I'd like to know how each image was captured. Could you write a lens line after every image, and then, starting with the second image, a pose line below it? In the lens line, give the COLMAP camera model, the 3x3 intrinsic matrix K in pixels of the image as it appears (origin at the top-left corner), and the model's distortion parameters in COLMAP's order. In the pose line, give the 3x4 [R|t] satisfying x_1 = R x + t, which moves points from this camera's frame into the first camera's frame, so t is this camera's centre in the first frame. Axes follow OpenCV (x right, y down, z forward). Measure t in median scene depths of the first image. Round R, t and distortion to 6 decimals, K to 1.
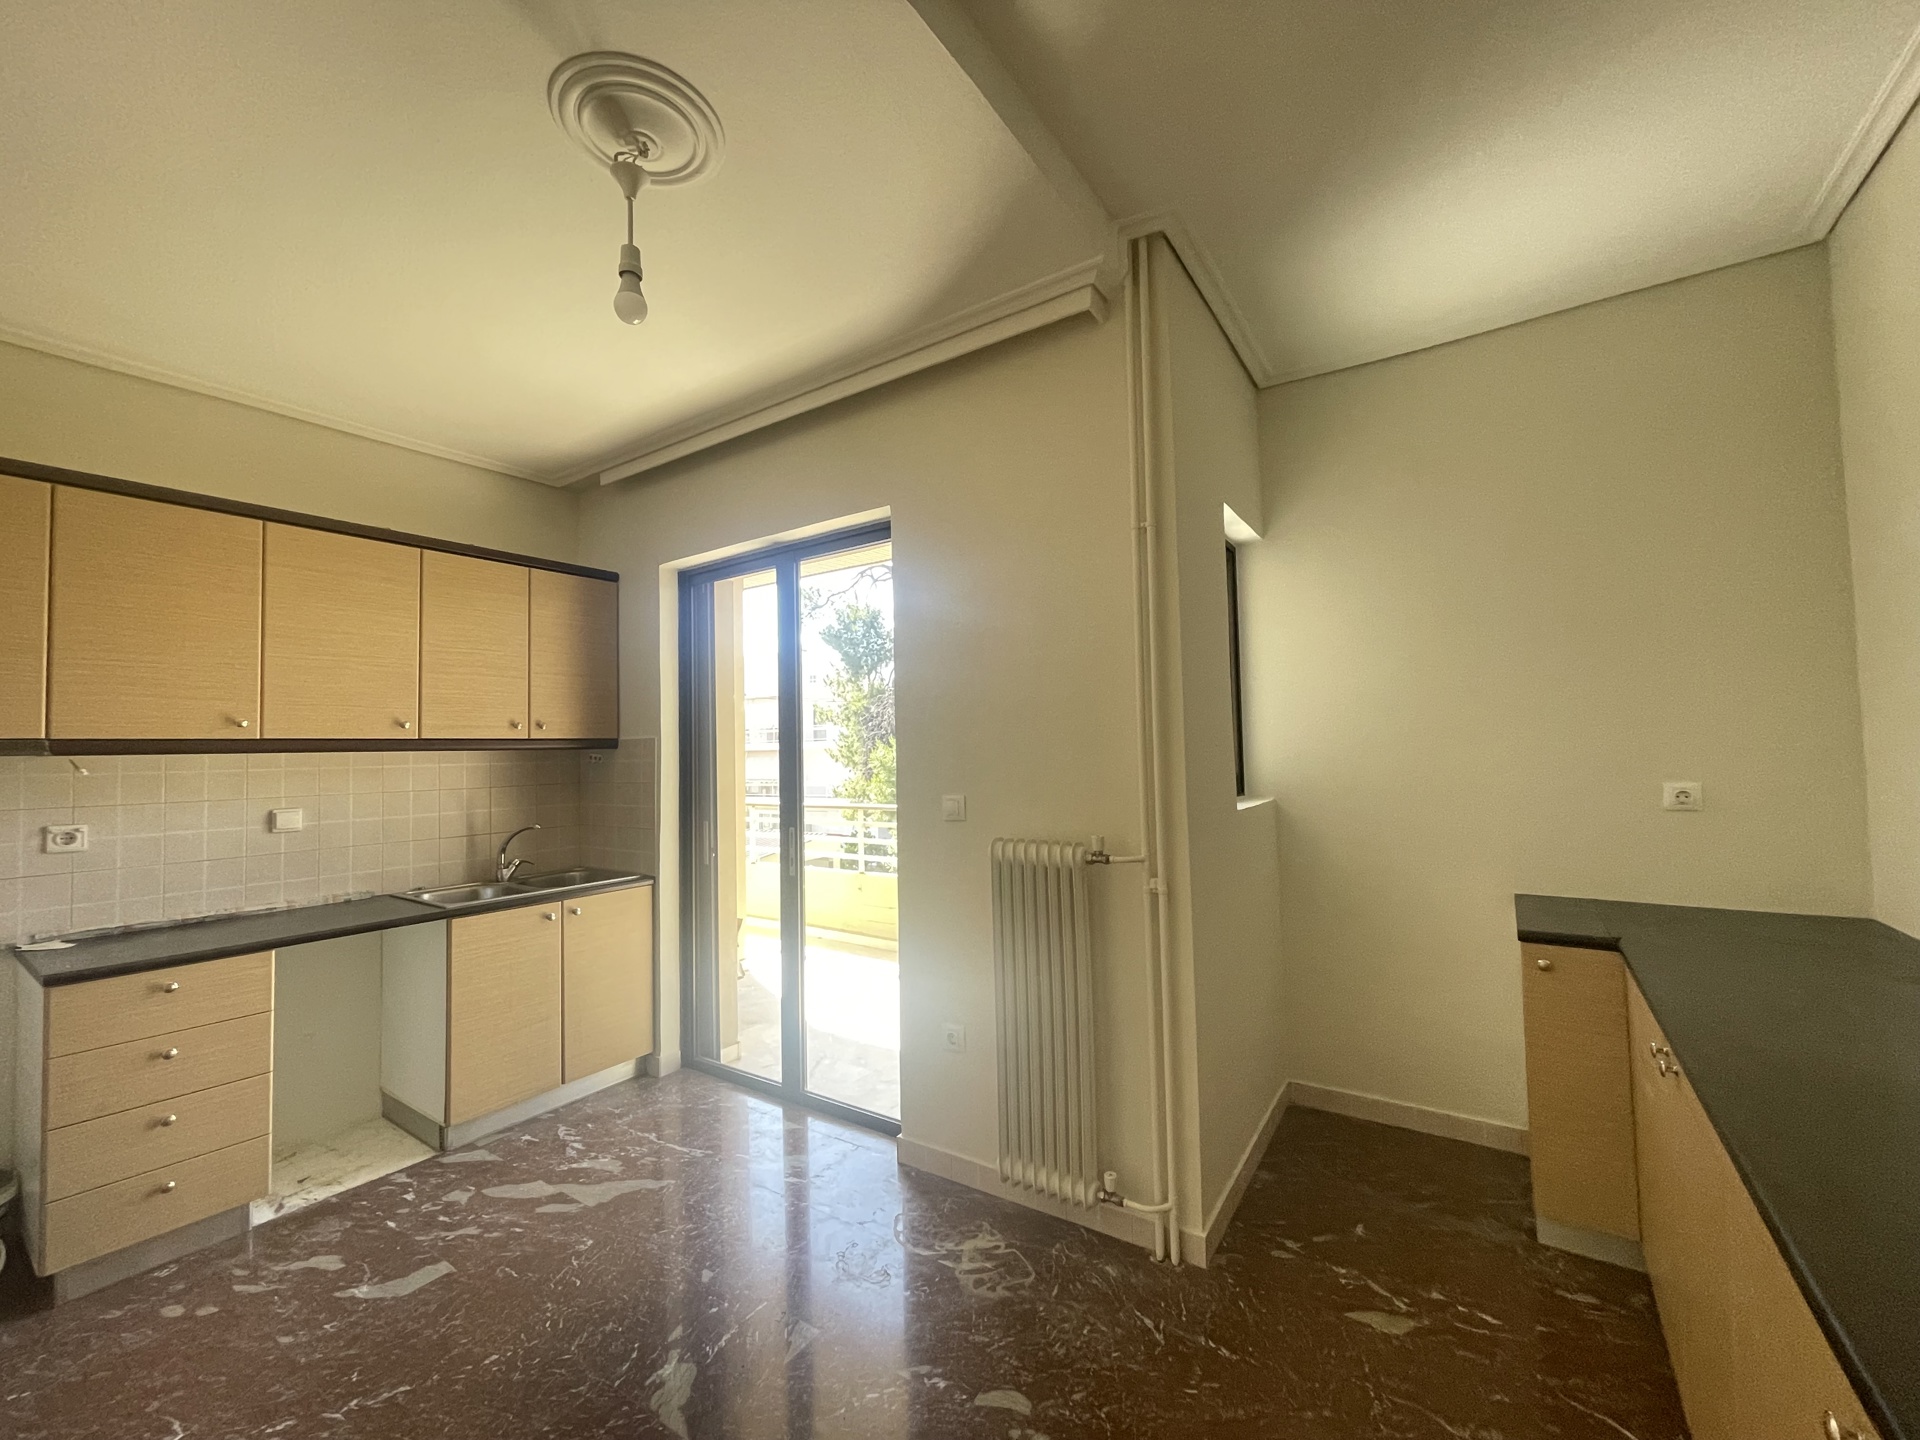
lens RADIAL K [[769.3, 0, 954.6], [0, 769.3, 718.7], [0, 0, 1]] dist [-0.006148, -0.002351]
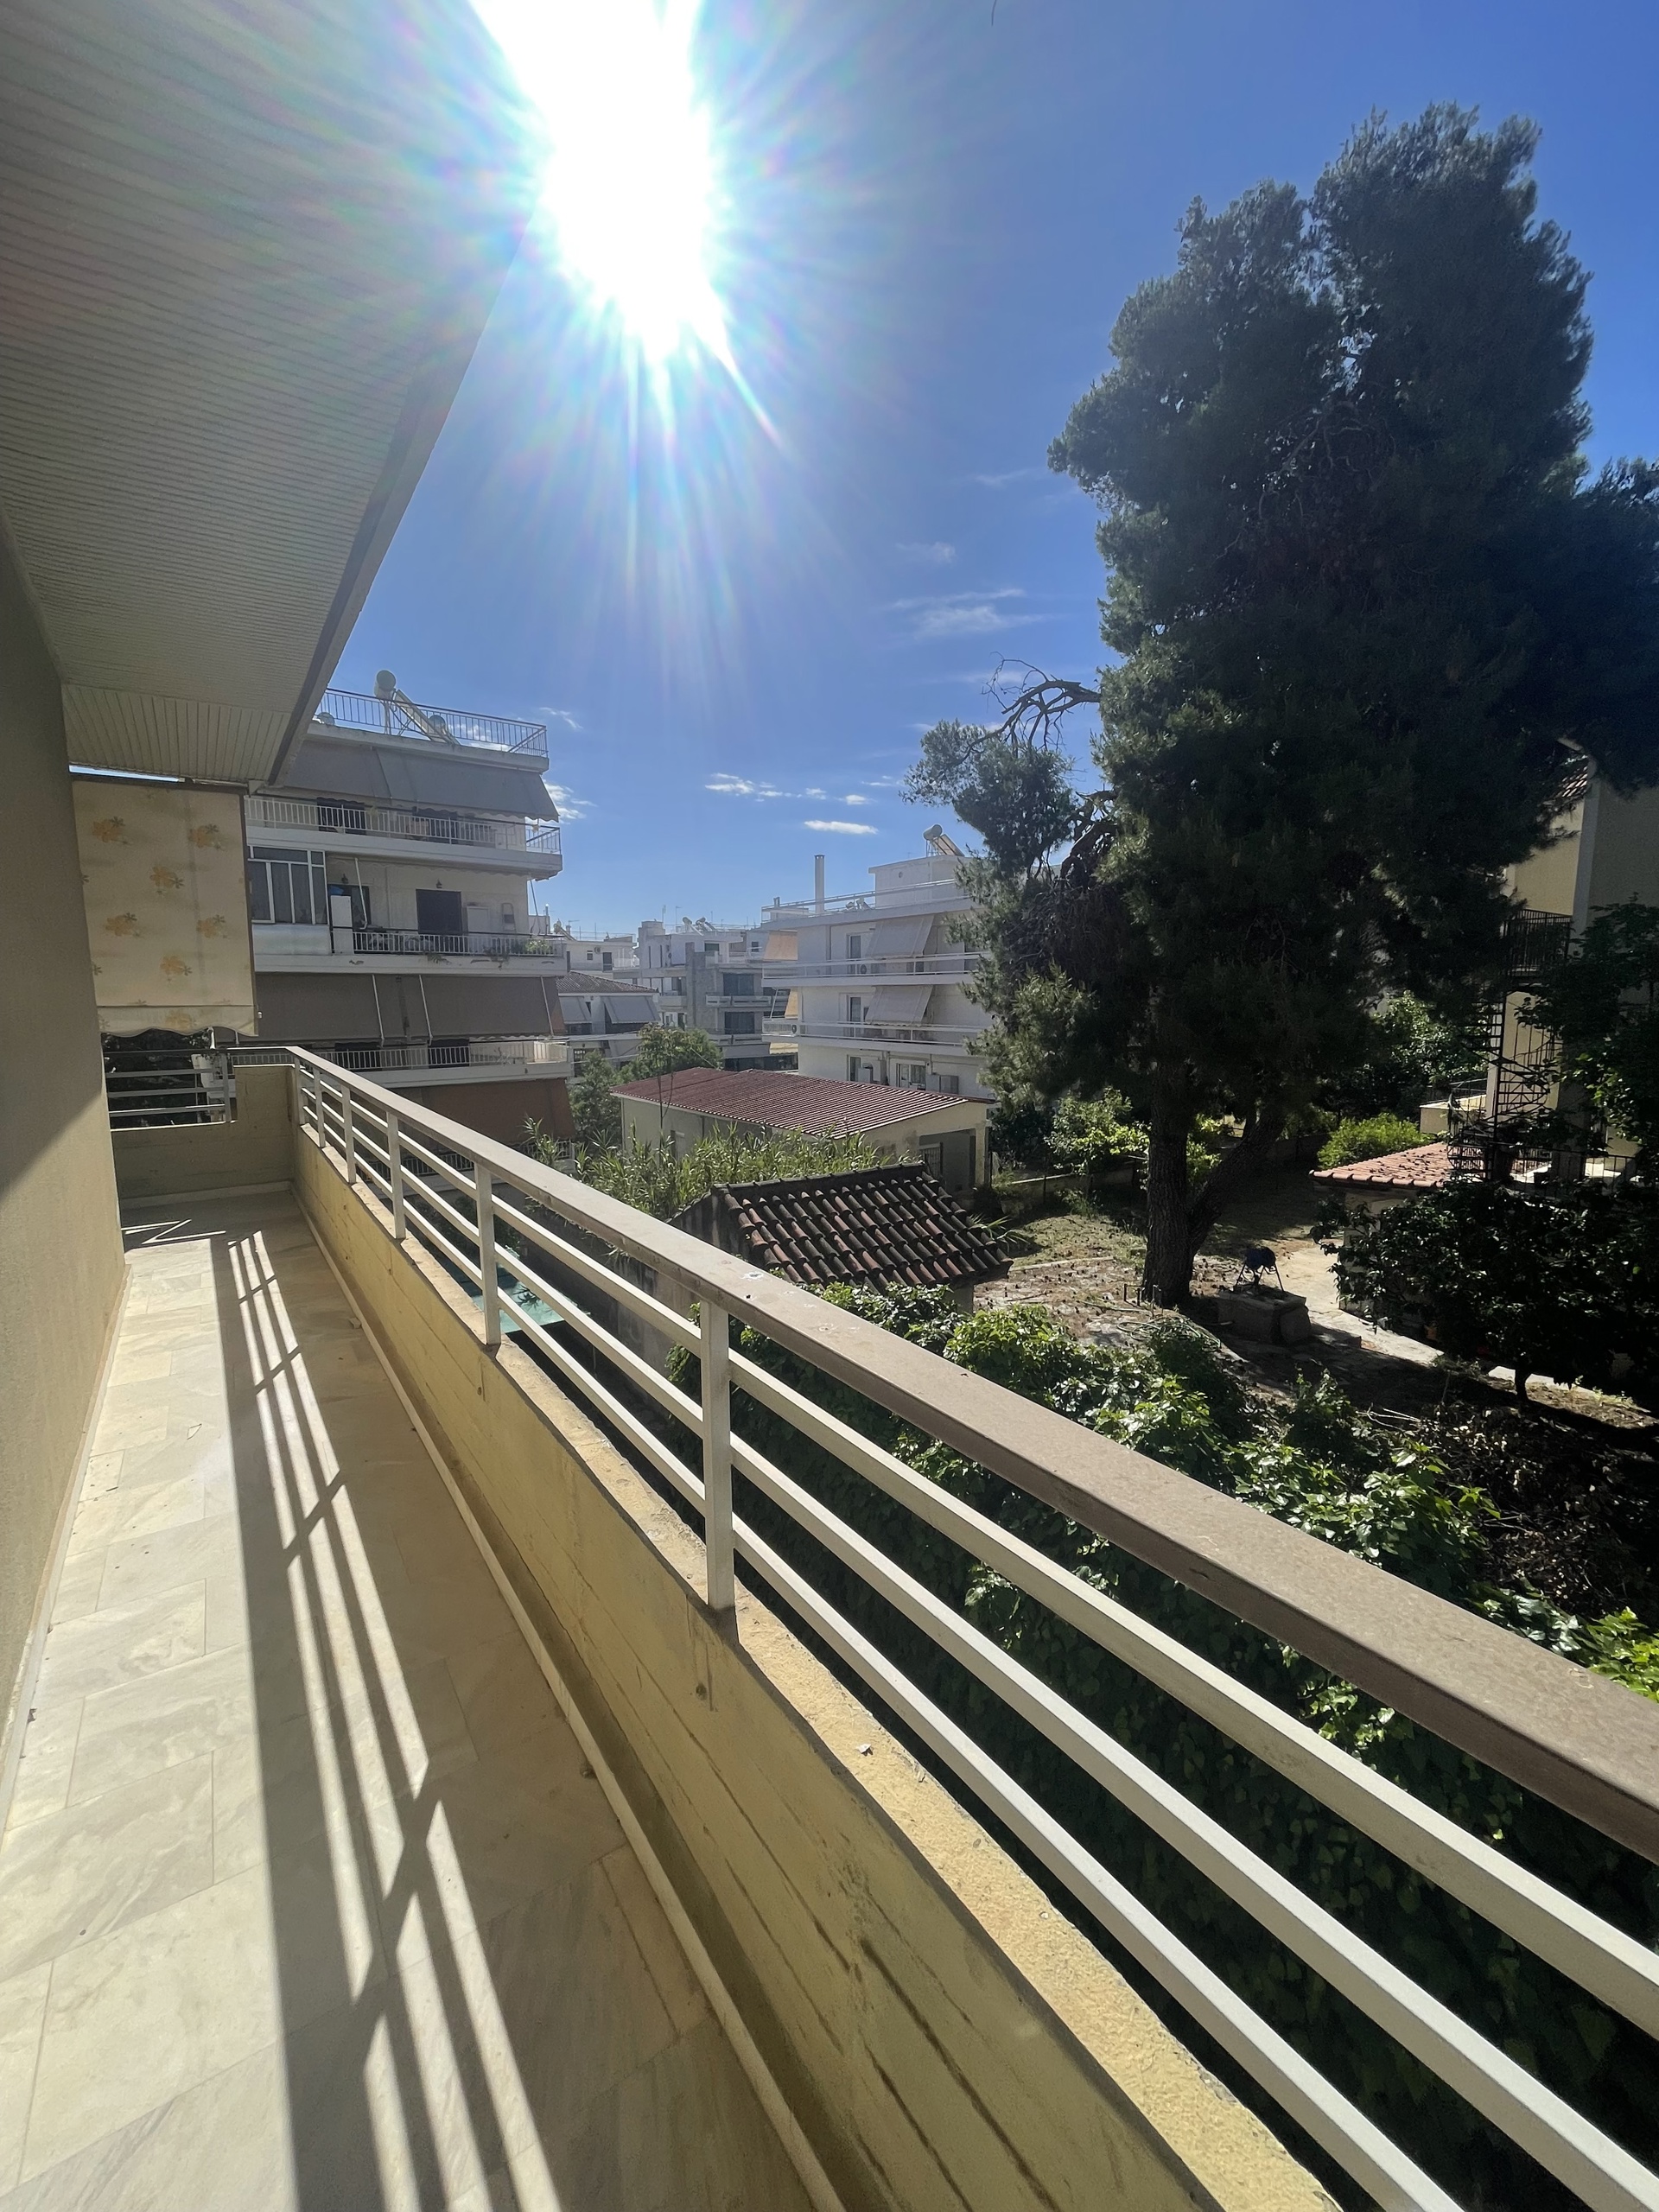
lens RADIAL K [[886.3, 0, 822.9], [0, 886.3, 1108.0], [0, 0, 1]] dist [-0.006148, -0.002351]
pose [[0.937169, 0.064852, -0.342796, -0.064251], [-0.003410, 0.984227, 0.176876, 0.100689], [0.348860, -0.164594, 0.922608, 2.172614]]
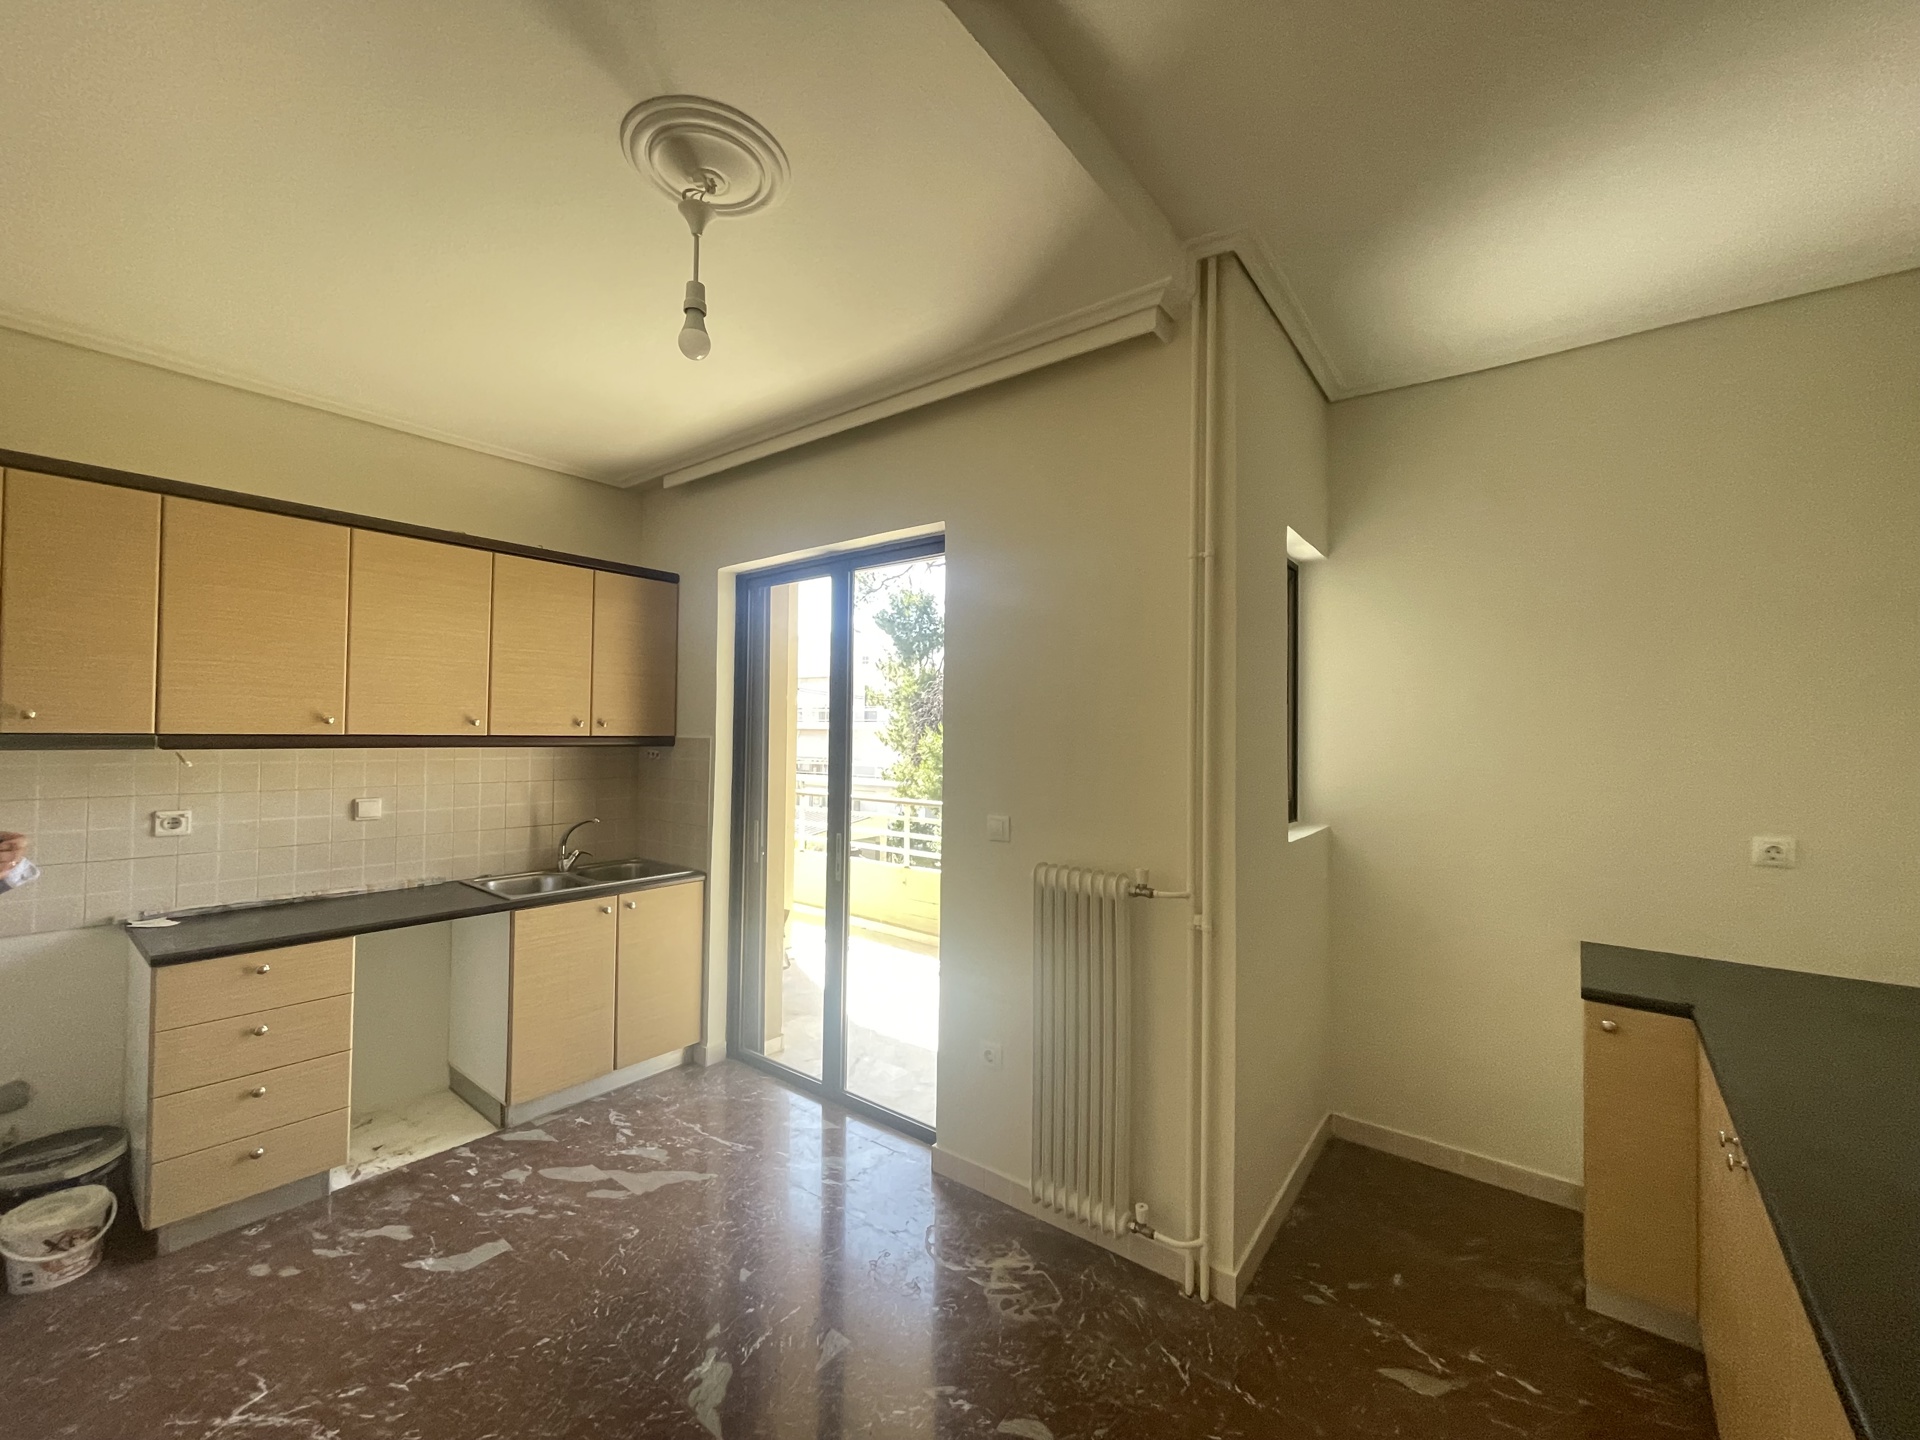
lens RADIAL K [[769.3, 0, 952.6], [0, 769.3, 718.5], [0, 0, 1]] dist [-0.006148, -0.002351]
pose [[0.997211, 0.033281, -0.066806, 0.001760], [-0.031771, 0.999218, 0.023532, -0.052747], [0.067537, -0.021344, 0.997488, -0.001382]]
